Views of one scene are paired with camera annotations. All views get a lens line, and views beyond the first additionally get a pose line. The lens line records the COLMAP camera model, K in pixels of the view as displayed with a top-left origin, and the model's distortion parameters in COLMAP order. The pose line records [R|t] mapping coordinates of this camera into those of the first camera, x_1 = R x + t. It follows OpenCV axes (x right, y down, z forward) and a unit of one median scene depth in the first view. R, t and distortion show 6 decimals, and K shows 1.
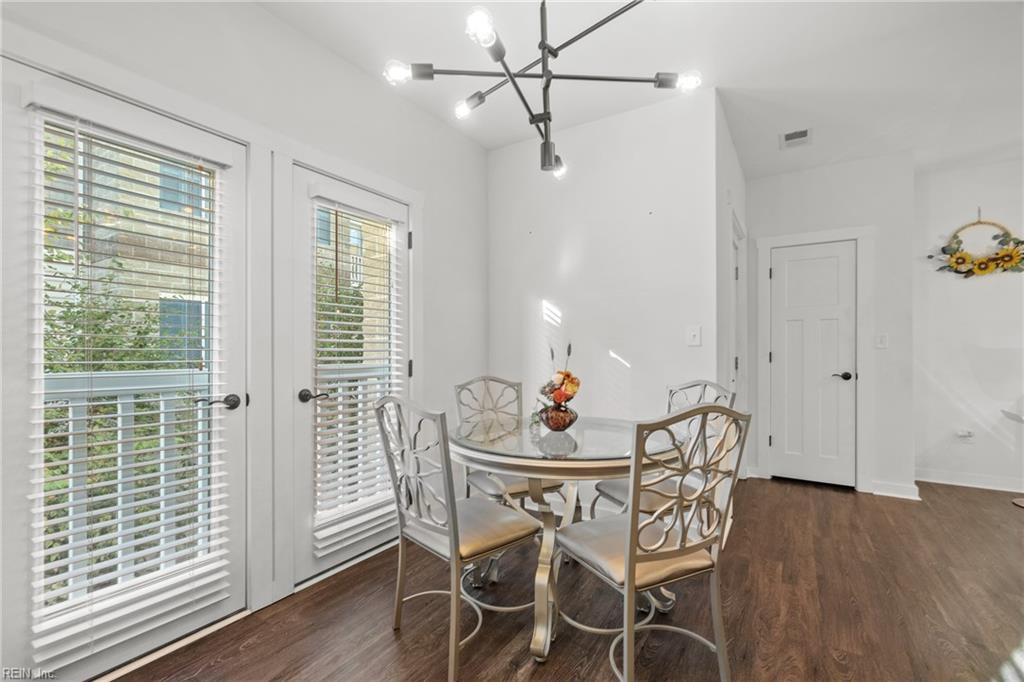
lens RADIAL K [[456.5, 0, 514.9], [0, 456.5, 345.2], [0, 0, 1]] dist [0.000403, 0.000195]
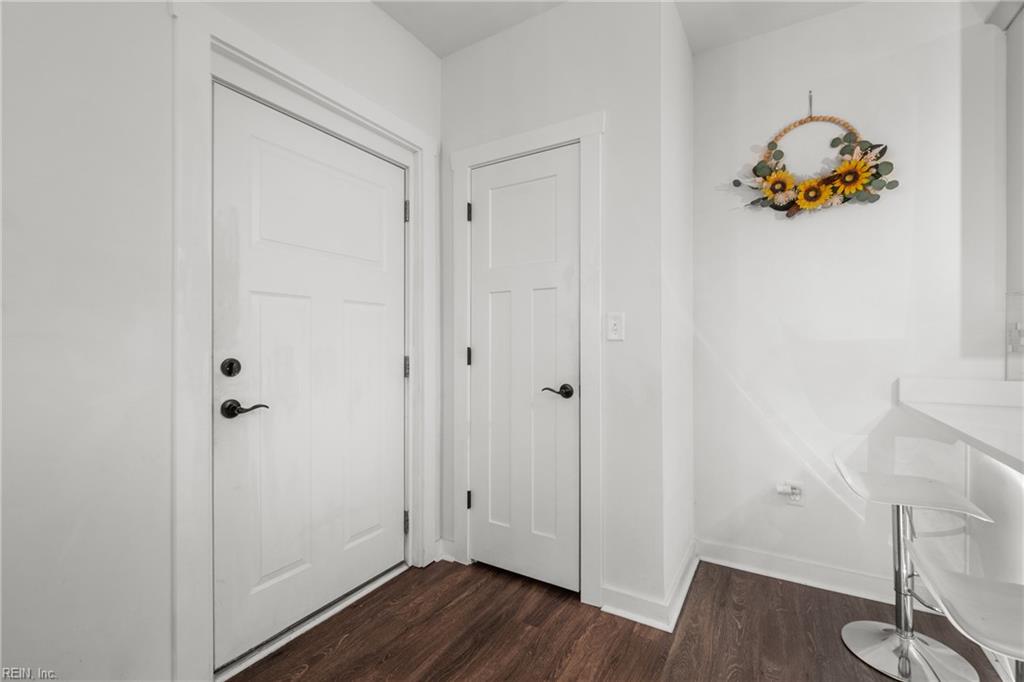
lens RADIAL K [[456.5, 0, 508.1], [0, 456.5, 341.3], [0, 0, 1]] dist [0.000403, 0.000195]
pose [[0.999733, -0.001345, 0.023076, 0.634923], [0.001224, 0.999985, 0.005253, 0.004419], [-0.023083, -0.005224, 0.999720, 0.444873]]
